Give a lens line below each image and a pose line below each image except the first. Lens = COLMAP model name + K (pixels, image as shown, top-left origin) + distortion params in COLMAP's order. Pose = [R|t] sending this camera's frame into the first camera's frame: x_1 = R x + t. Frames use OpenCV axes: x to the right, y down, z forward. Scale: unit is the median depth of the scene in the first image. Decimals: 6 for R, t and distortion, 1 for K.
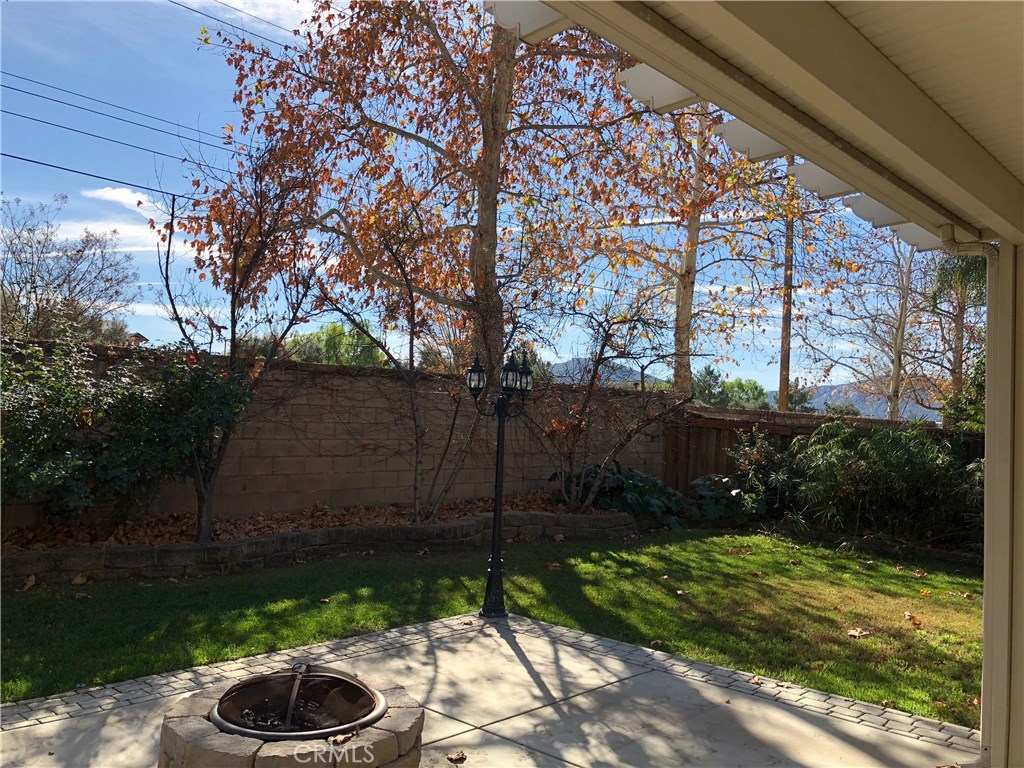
lens RADIAL K [[820.6, 0, 518.8], [0, 820.6, 373.0], [0, 0, 1]] dist [0.060598, -0.152575]
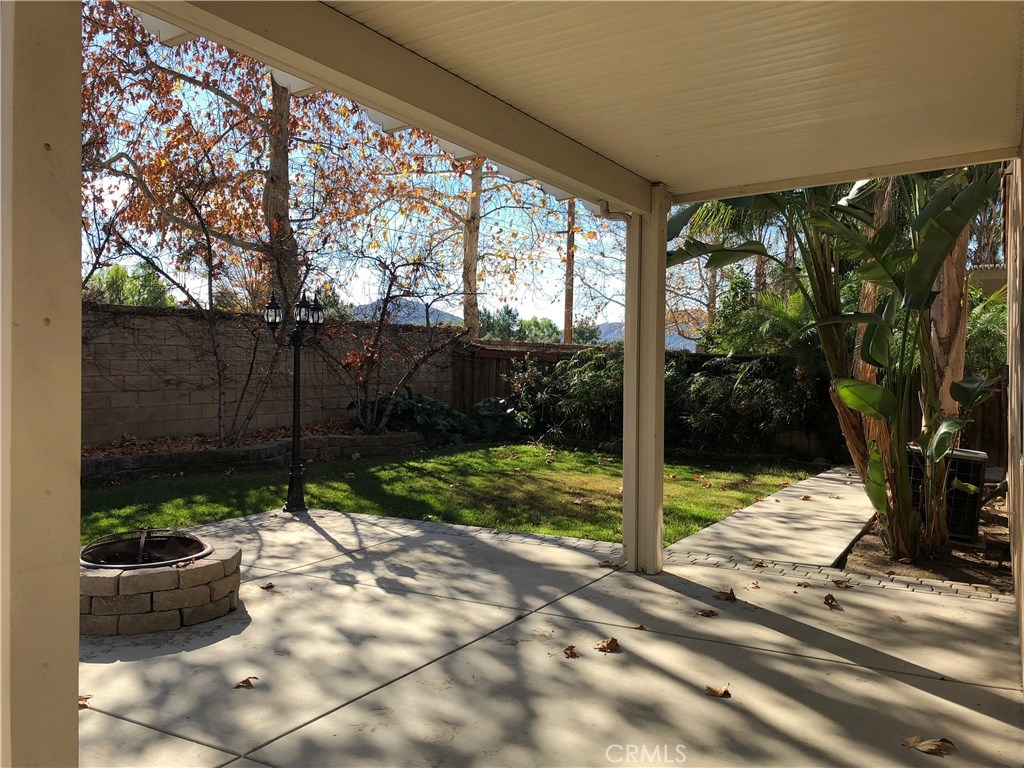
lens RADIAL K [[820.6, 0, 518.8], [0, 820.6, 373.0], [0, 0, 1]] dist [0.060598, -0.152575]
pose [[0.972411, -0.033243, 0.230891, 0.007540], [0.016636, 0.997156, 0.073507, 0.005099], [-0.232678, -0.067638, 0.970199, -0.119029]]
